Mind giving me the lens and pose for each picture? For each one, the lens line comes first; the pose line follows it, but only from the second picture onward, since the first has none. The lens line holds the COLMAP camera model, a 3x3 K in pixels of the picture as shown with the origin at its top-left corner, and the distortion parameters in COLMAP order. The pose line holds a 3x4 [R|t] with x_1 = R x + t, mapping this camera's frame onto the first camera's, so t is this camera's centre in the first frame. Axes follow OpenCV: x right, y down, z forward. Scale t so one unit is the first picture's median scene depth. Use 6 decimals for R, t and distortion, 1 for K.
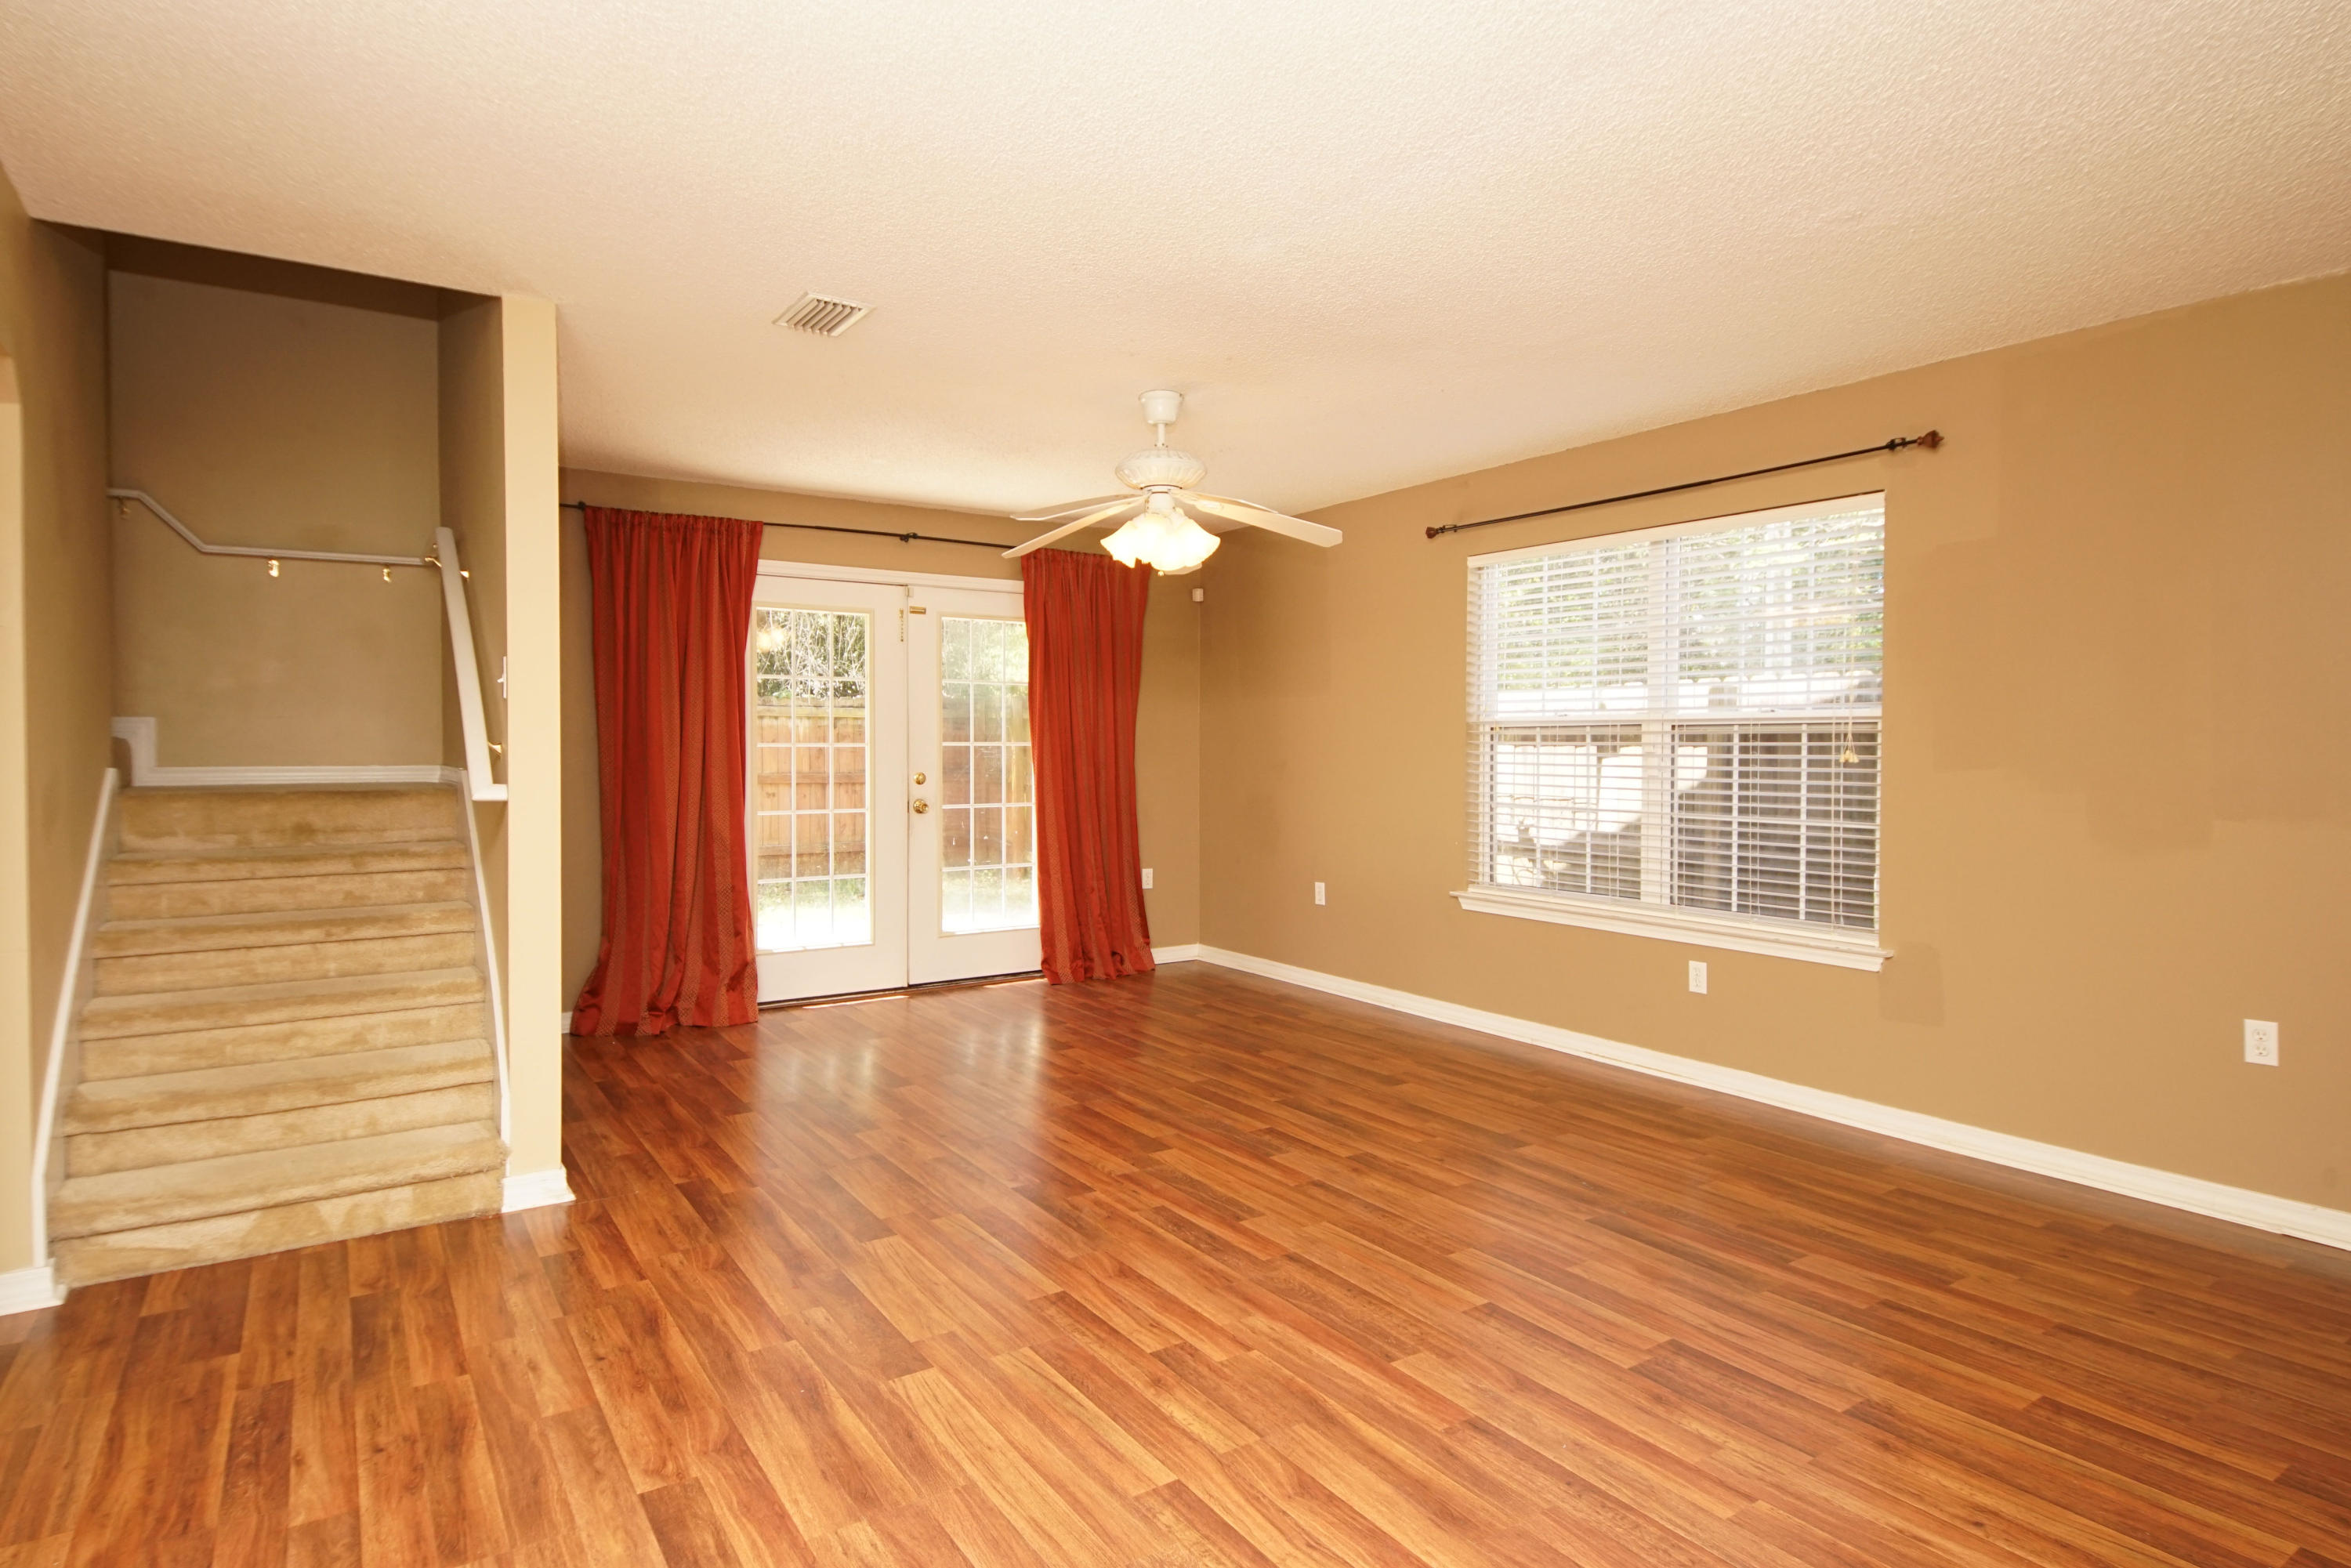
lens RADIAL K [[1284.9, 0, 1147.6], [0, 1284.9, 770.8], [0, 0, 1]] dist [0.046402, -0.044033]
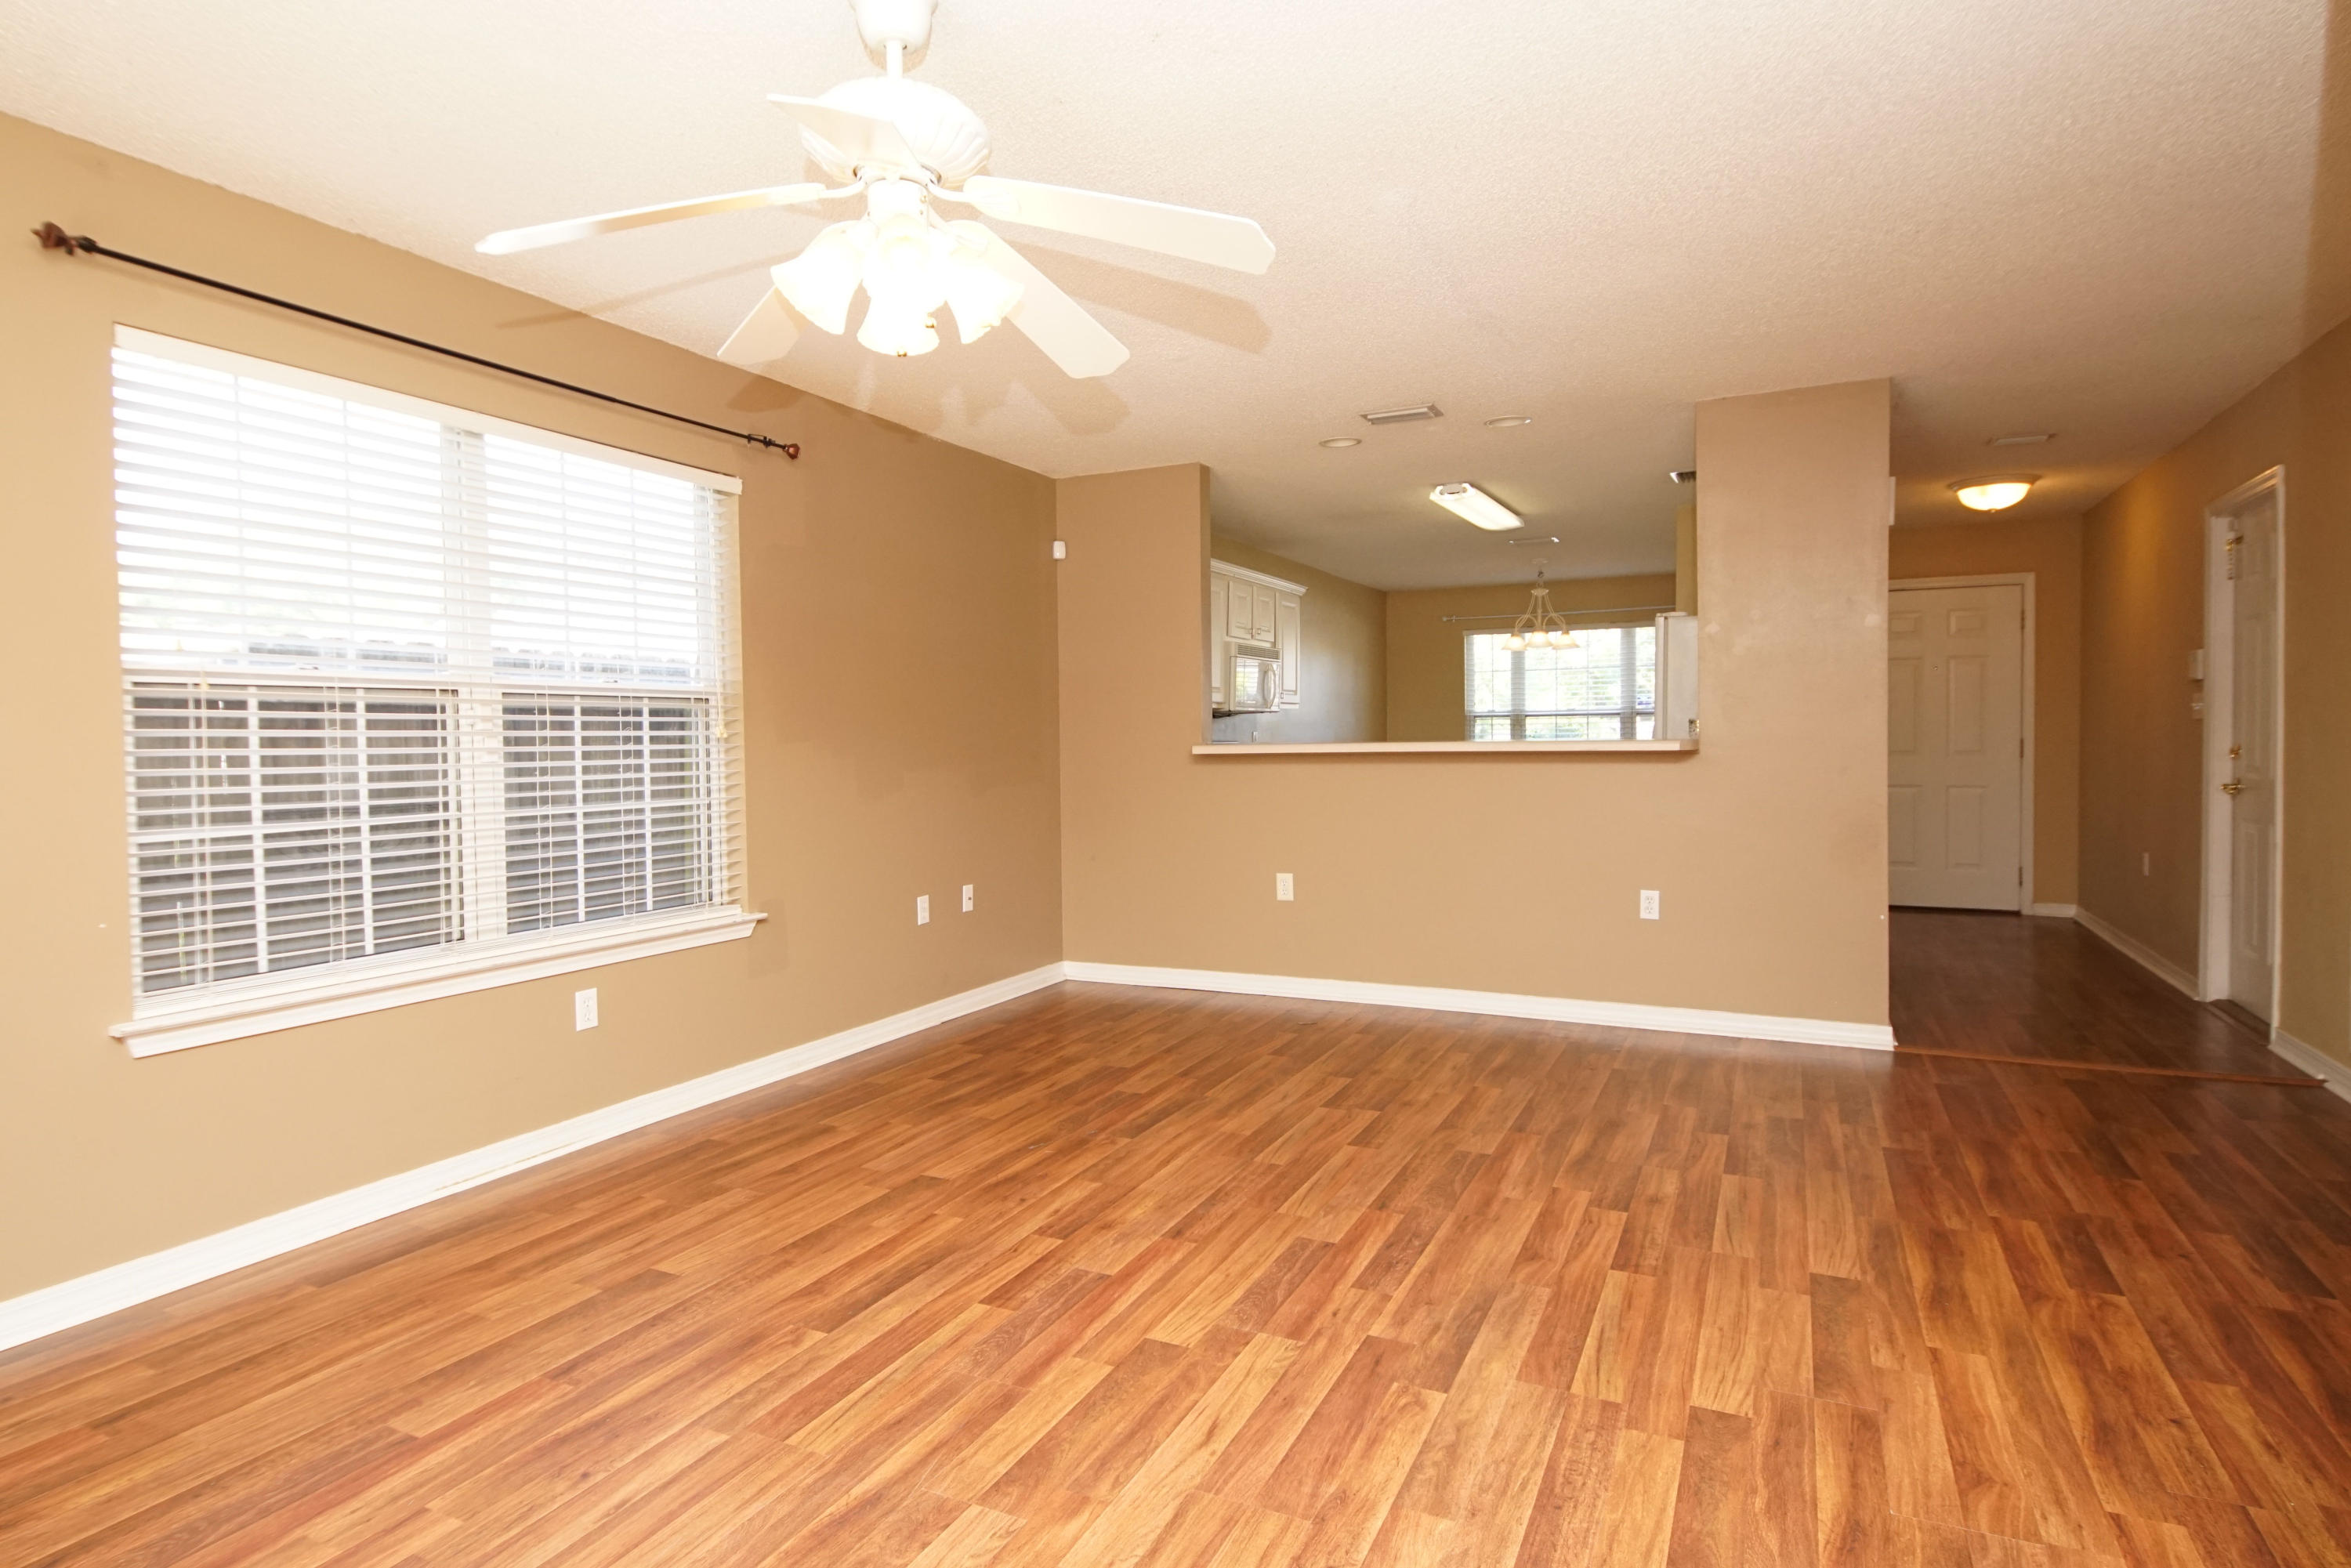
lens RADIAL K [[1284.9, 0, 1147.6], [0, 1284.9, 770.8], [0, 0, 1]] dist [0.046402, -0.044033]
pose [[-0.524638, -0.017226, 0.851151, -0.620683], [0.028201, 0.998895, 0.037599, -0.011813], [-0.850858, 0.043729, -0.523573, 1.584198]]
